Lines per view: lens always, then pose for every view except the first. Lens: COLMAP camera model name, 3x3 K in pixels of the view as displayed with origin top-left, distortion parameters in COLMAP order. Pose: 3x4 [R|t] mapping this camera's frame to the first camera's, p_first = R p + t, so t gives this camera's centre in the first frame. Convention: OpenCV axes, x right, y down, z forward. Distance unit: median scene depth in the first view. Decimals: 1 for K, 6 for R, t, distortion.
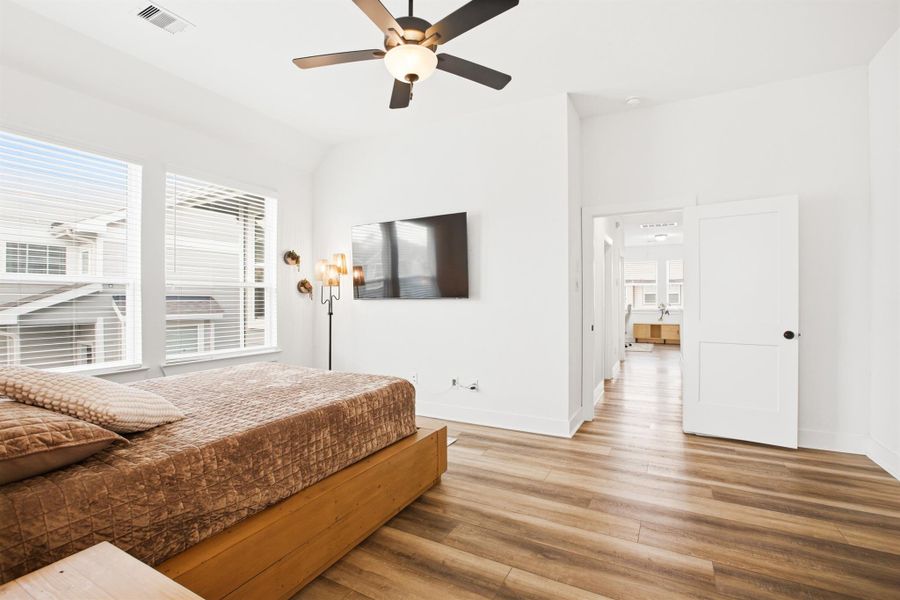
lens RADIAL K [[421.5, 0, 450.3], [0, 421.5, 302.2], [0, 0, 1]] dist [-0.052582, 0.018602]
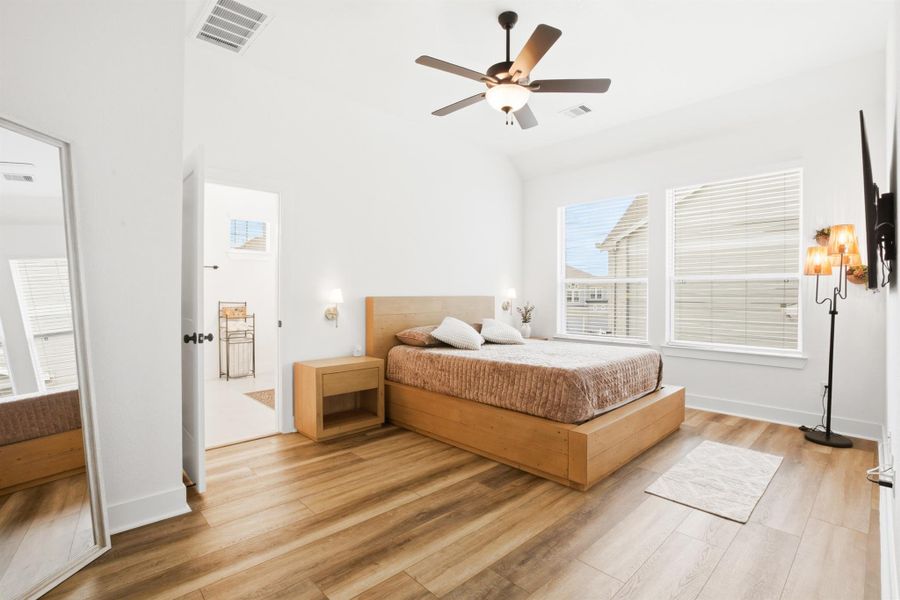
lens RADIAL K [[421.5, 0, 450.3], [0, 421.5, 302.2], [0, 0, 1]] dist [-0.052582, 0.018602]
pose [[-0.322577, 0.017814, -0.946375, 1.214794], [-0.003157, 0.999797, 0.019895, -0.006880], [0.946538, 0.009405, -0.322456, 1.337516]]
